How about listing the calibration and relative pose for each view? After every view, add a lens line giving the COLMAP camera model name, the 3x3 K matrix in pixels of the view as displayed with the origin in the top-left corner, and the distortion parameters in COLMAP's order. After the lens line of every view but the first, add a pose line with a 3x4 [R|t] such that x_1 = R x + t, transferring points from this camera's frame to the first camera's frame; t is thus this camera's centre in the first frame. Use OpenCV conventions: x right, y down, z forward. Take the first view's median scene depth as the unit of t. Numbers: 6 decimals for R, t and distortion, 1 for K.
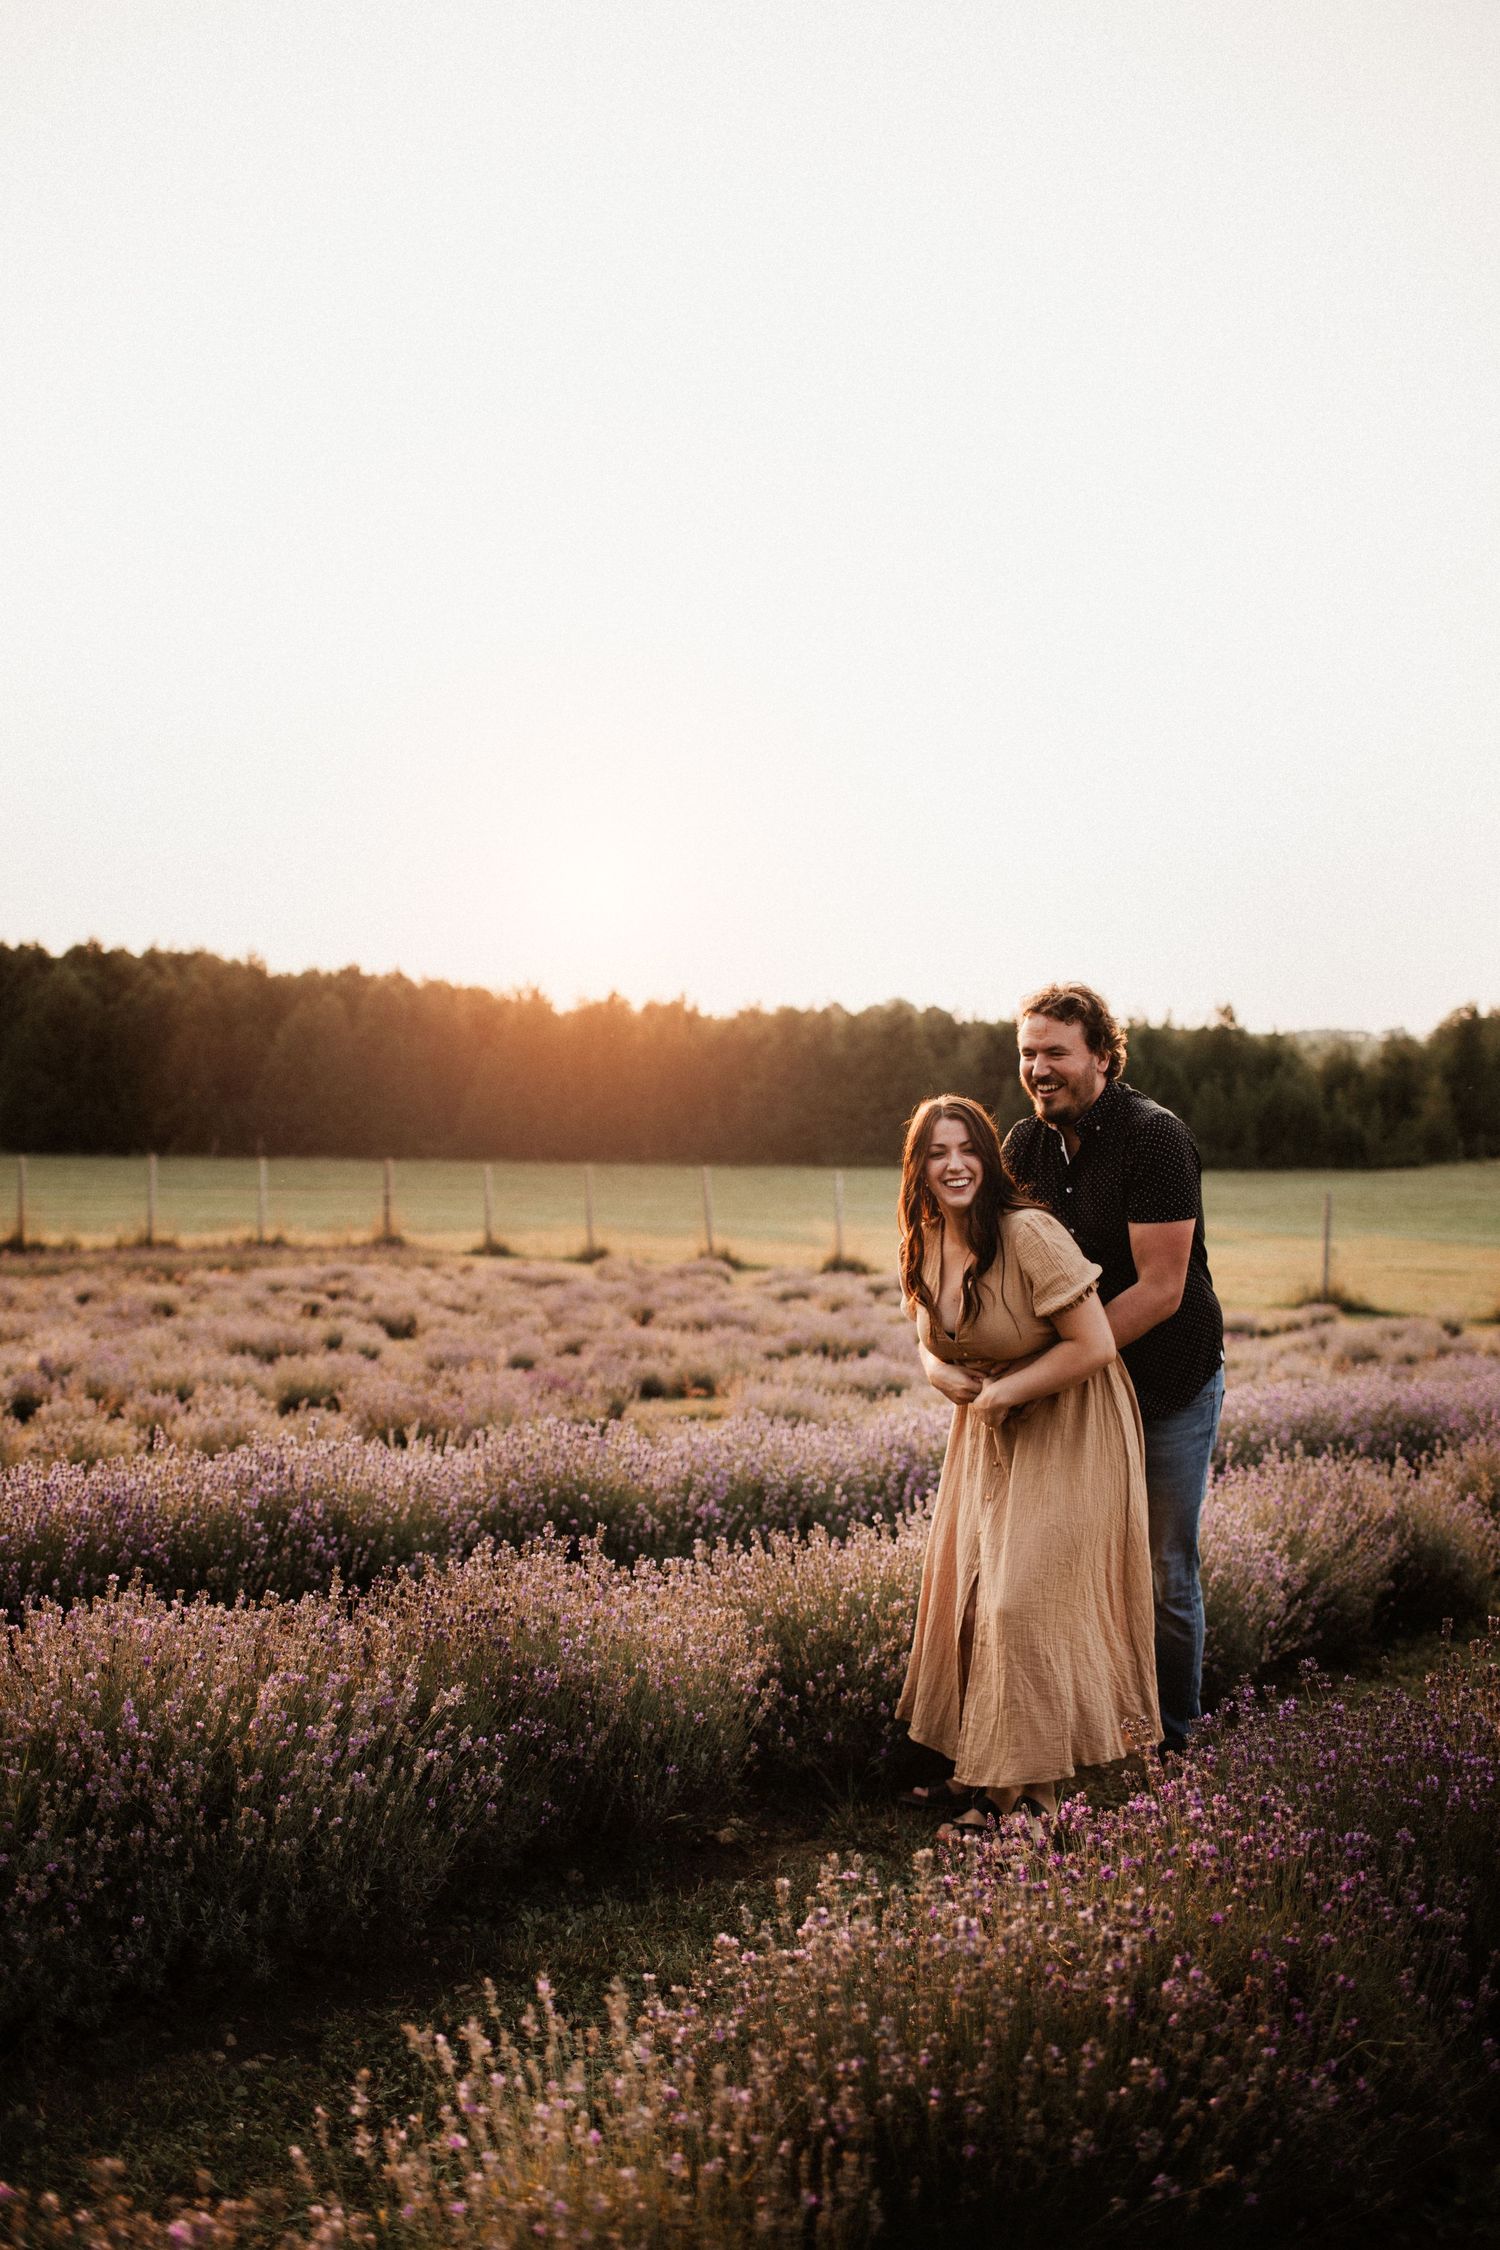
lens RADIAL K [[2196.6, 0, 750.0], [0, 2196.6, 1125.0], [0, 0, 1]] dist [-0.057174, -0.004480]
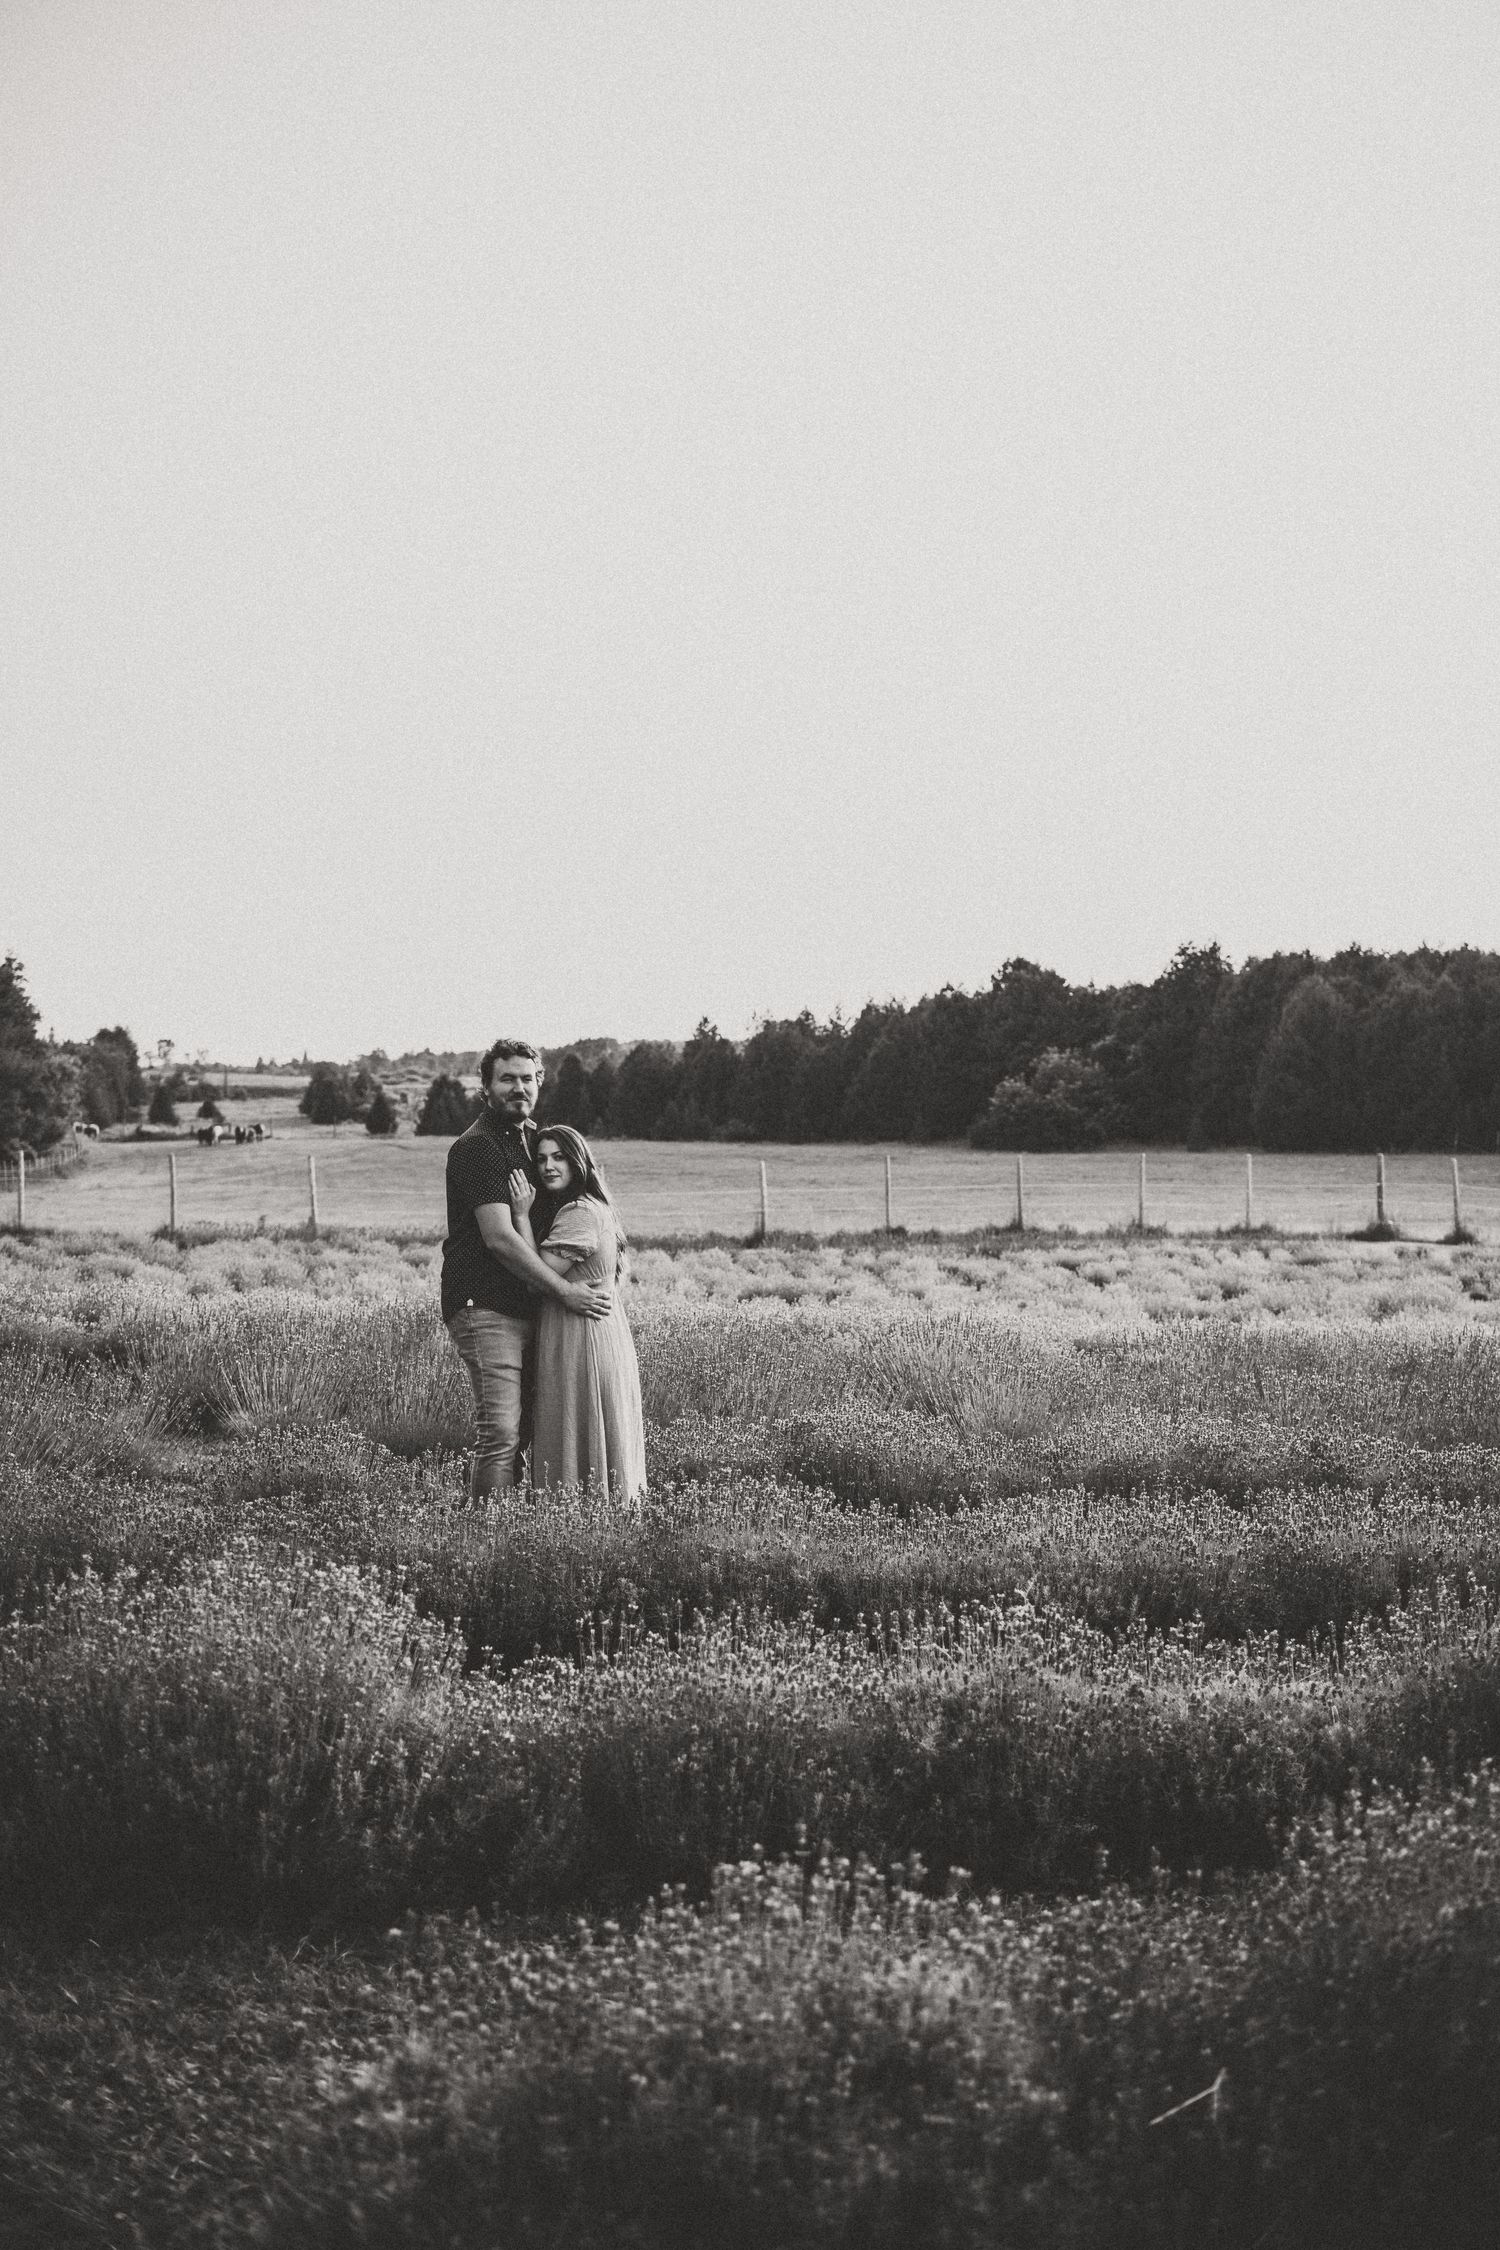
lens RADIAL K [[2196.6, 0, 750.0], [0, 2196.6, 1125.0], [0, 0, 1]] dist [-0.057174, -0.004480]
pose [[0.796237, -0.019197, -0.604680, 0.100110], [0.018575, 0.999801, -0.007282, 0.002559], [0.604700, -0.005434, 0.796435, 0.005964]]
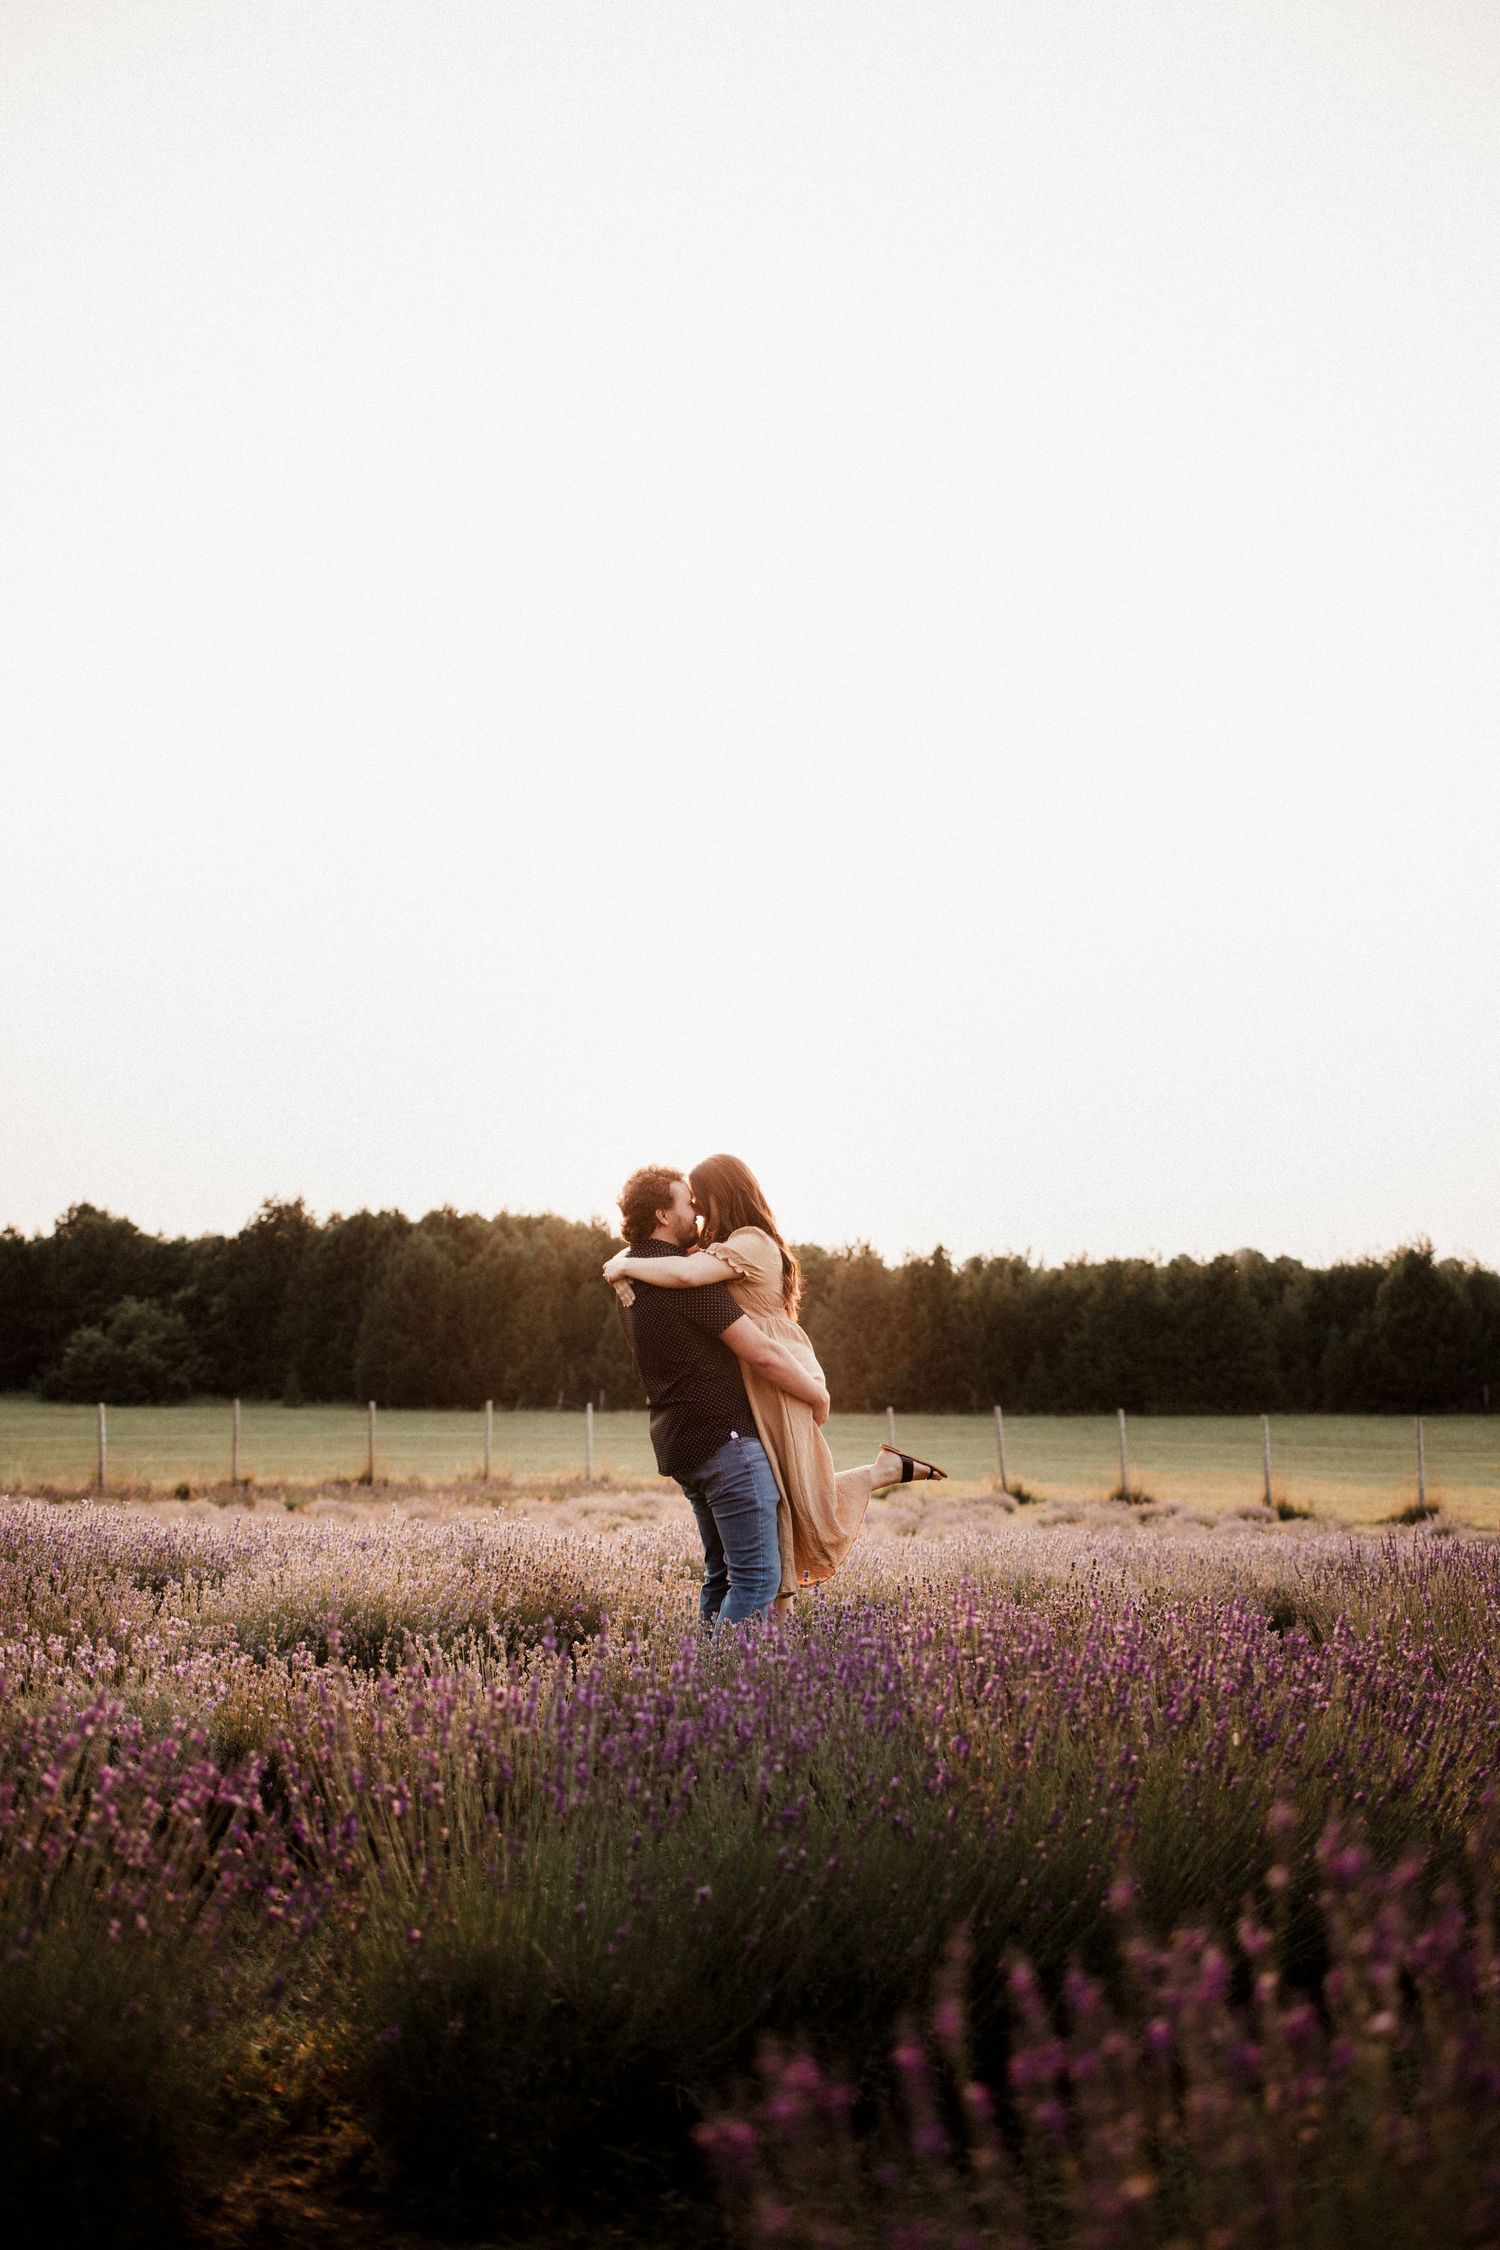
lens RADIAL K [[2196.6, 0, 750.0], [0, 2196.6, 1125.0], [0, 0, 1]] dist [-0.057174, -0.004480]
pose [[0.987333, -0.027807, -0.156207, 0.013233], [0.009395, 0.993042, -0.117389, 0.002921], [0.158384, 0.114434, 0.980724, -0.031056]]
